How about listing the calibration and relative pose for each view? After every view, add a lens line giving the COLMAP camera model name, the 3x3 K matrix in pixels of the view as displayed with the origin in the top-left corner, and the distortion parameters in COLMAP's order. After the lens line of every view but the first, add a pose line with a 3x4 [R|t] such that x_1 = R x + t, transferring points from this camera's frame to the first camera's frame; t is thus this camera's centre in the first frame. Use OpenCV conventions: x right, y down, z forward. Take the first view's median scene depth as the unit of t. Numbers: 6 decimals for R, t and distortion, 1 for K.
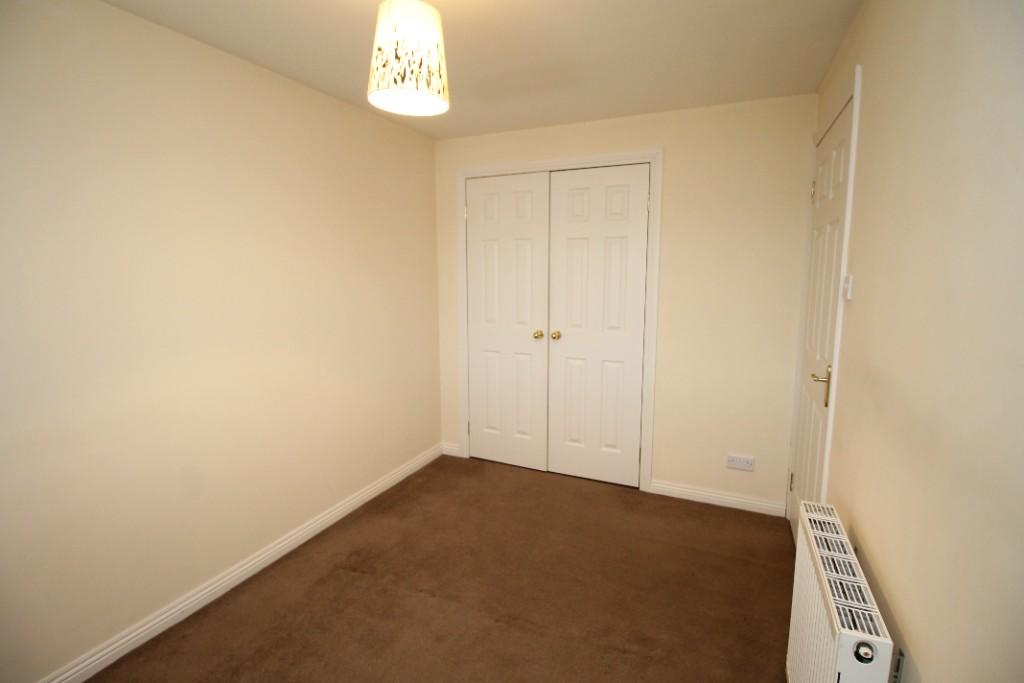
lens RADIAL K [[480.9, 0, 515.3], [0, 480.9, 340.6], [0, 0, 1]] dist [-0.019632, -0.004150]
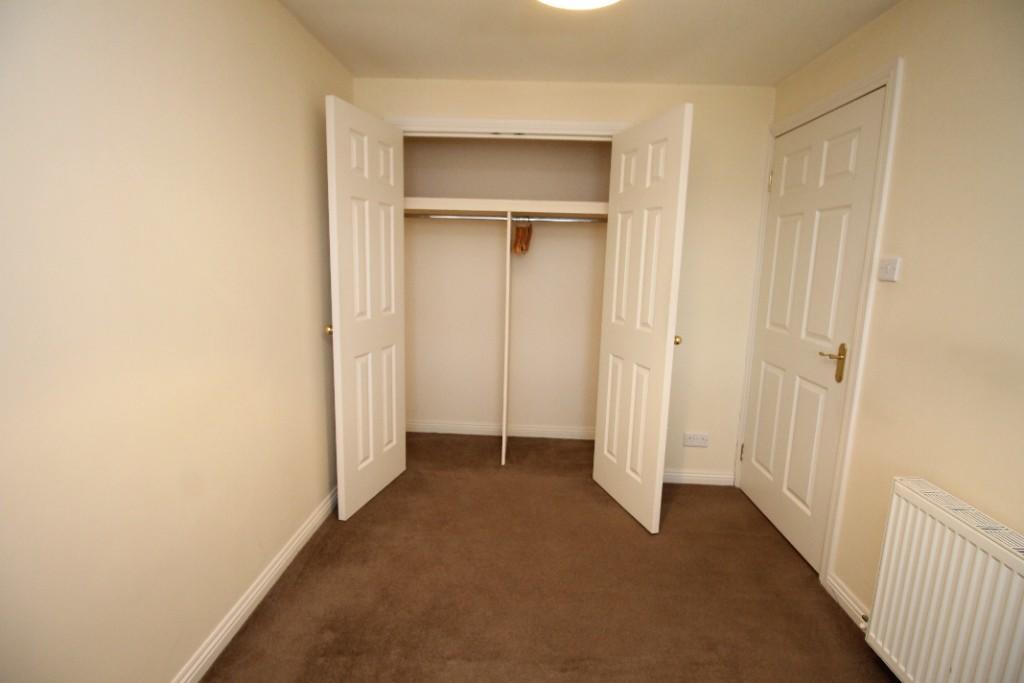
lens RADIAL K [[480.9, 0, 512.1], [0, 480.9, 340.5], [0, 0, 1]] dist [-0.019632, -0.004150]
pose [[0.922255, -0.041502, 0.384347, -0.340359], [0.026485, 0.998668, 0.044286, -0.020030], [-0.385673, -0.030664, 0.922126, 0.237568]]
